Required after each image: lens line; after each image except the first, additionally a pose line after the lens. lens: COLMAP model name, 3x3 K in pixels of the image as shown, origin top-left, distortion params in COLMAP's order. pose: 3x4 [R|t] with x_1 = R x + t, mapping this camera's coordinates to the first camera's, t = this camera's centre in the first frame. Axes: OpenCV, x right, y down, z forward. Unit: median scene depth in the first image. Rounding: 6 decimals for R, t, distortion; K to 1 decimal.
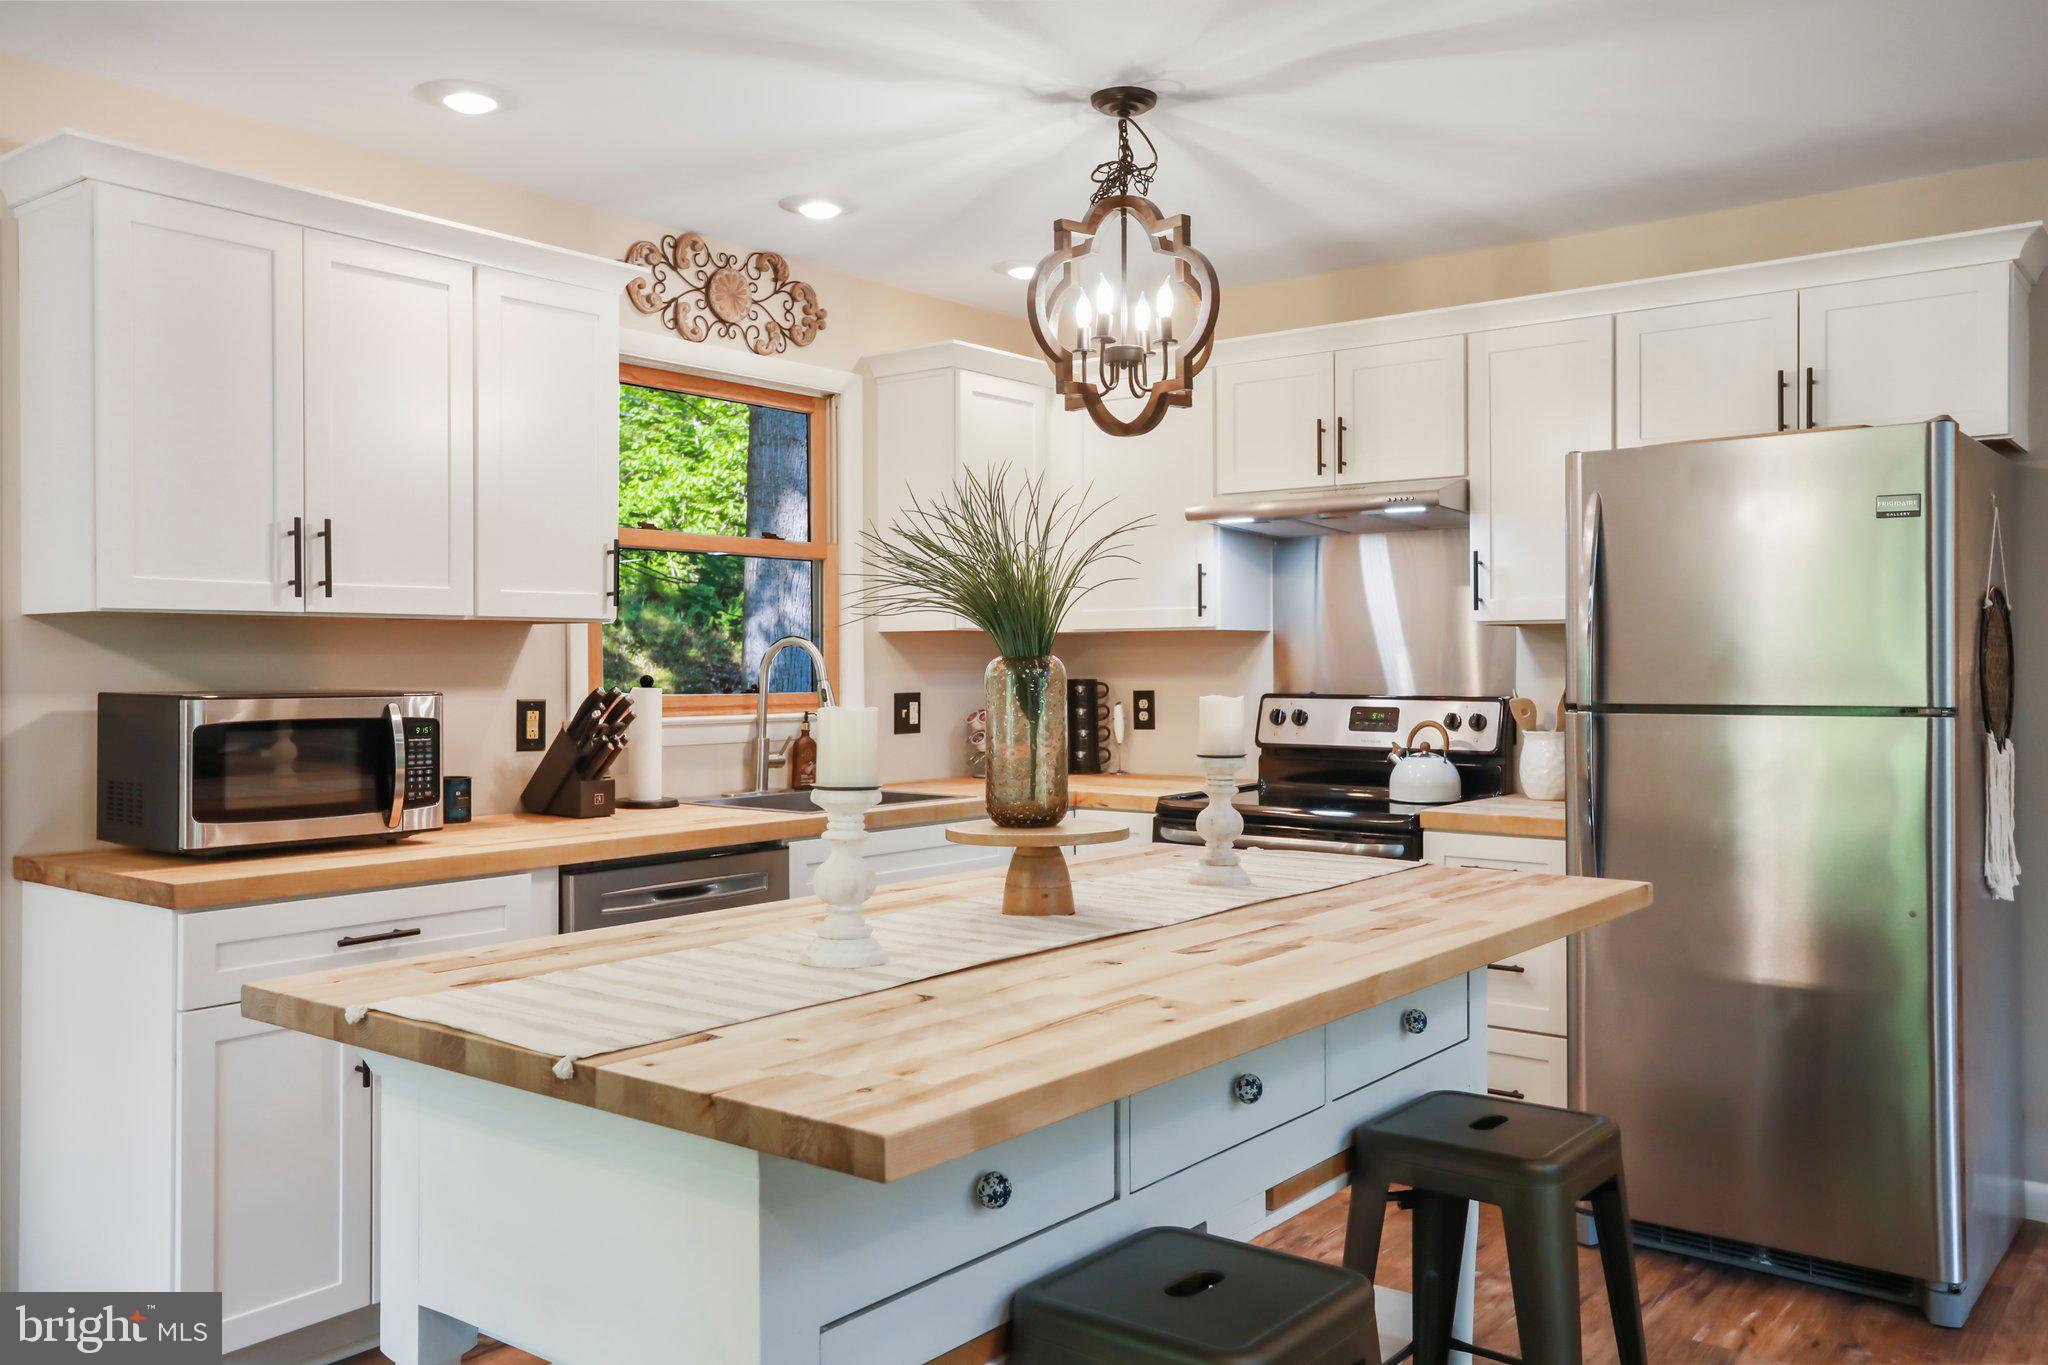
lens RADIAL K [[1652.8, 0, 1032.6], [0, 1652.8, 664.8], [0, 0, 1]] dist [0.001230, 0.054831]
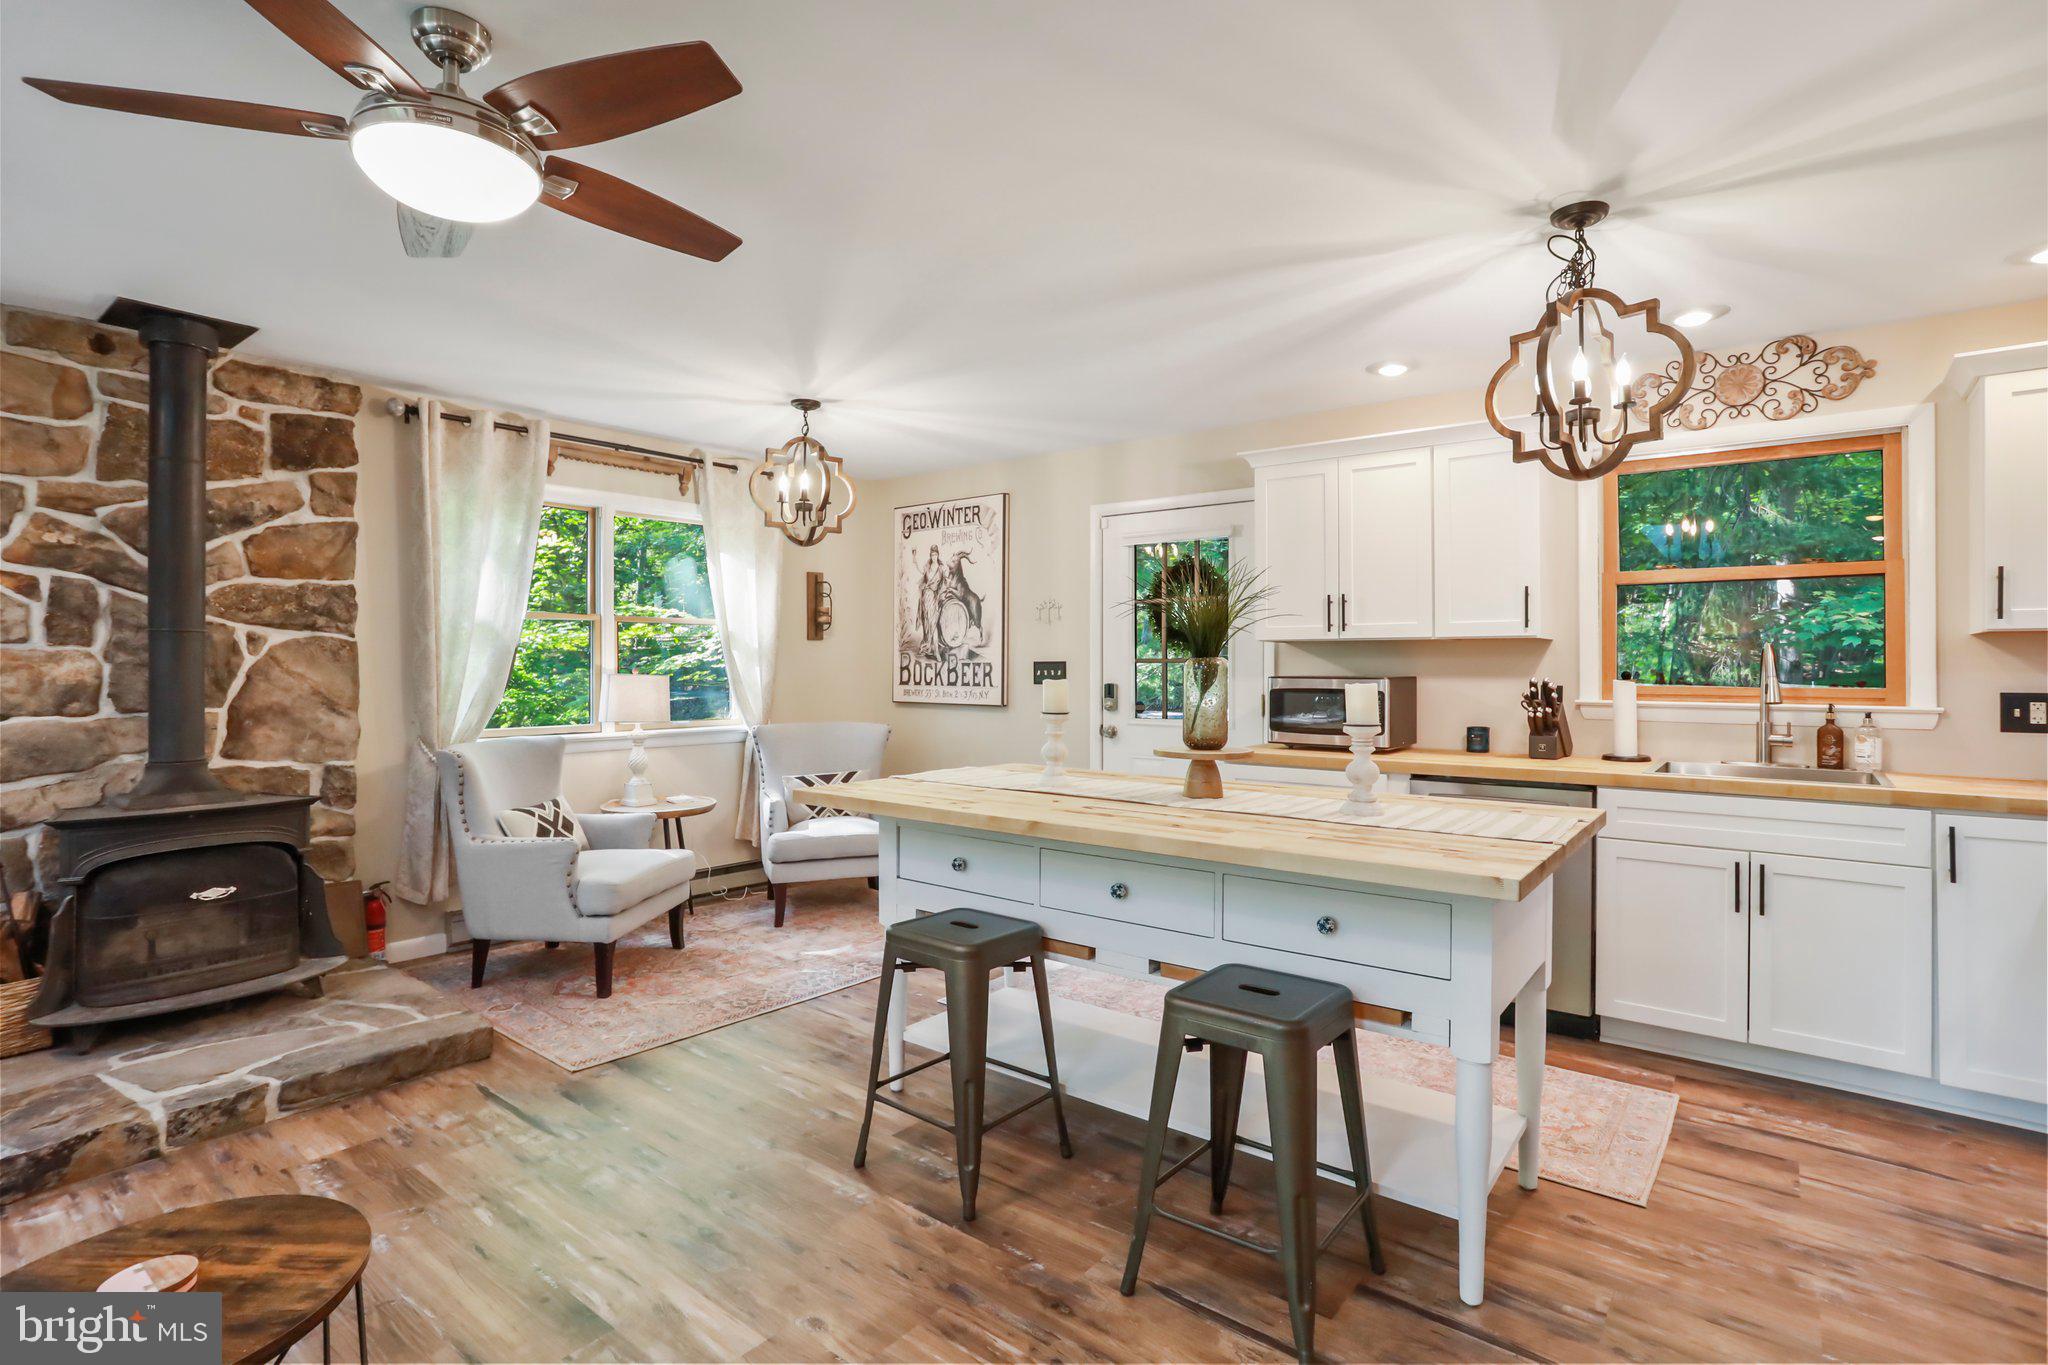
lens RADIAL K [[989.6, 0, 1023.0], [0, 989.6, 661.0], [0, 0, 1]] dist [-0.059143, 0.030561]
pose [[-0.010286, -0.003051, -0.999942, 0.605946], [-0.003429, 0.999990, -0.003015, 0.001526], [0.999941, 0.003398, -0.010296, 0.446385]]
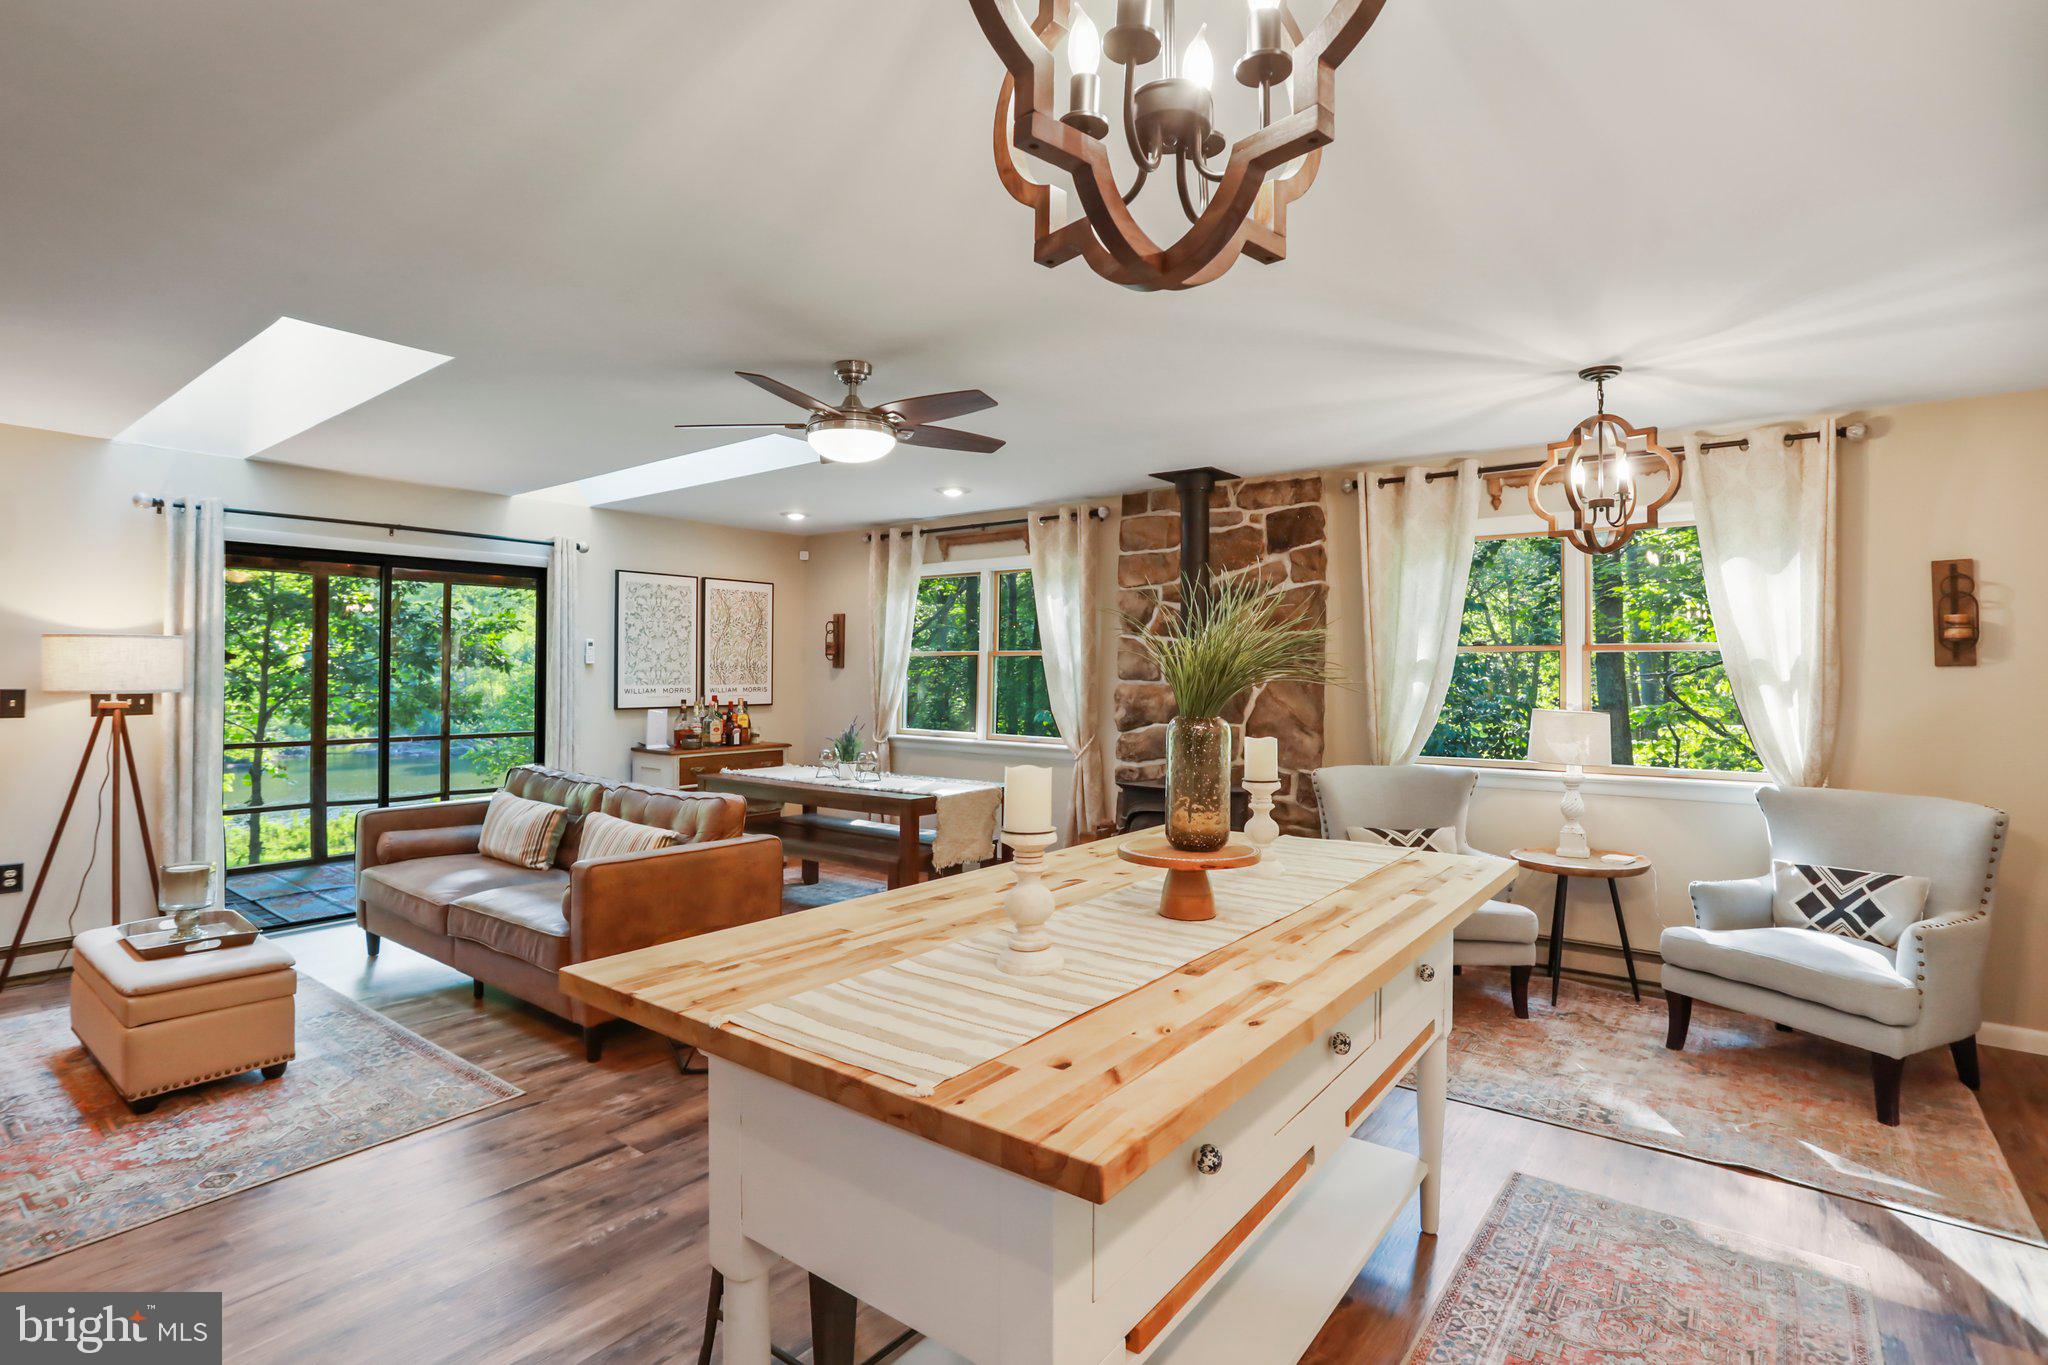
lens RADIAL K [[989.6, 0, 1023.0], [0, 989.6, 661.0], [0, 0, 1]] dist [-0.059143, 0.030561]
pose [[-0.999962, -0.003461, -0.008011, 0.077544], [-0.003372, 0.999933, -0.011099, -0.022371], [0.008049, -0.011071, -0.999906, 0.976038]]
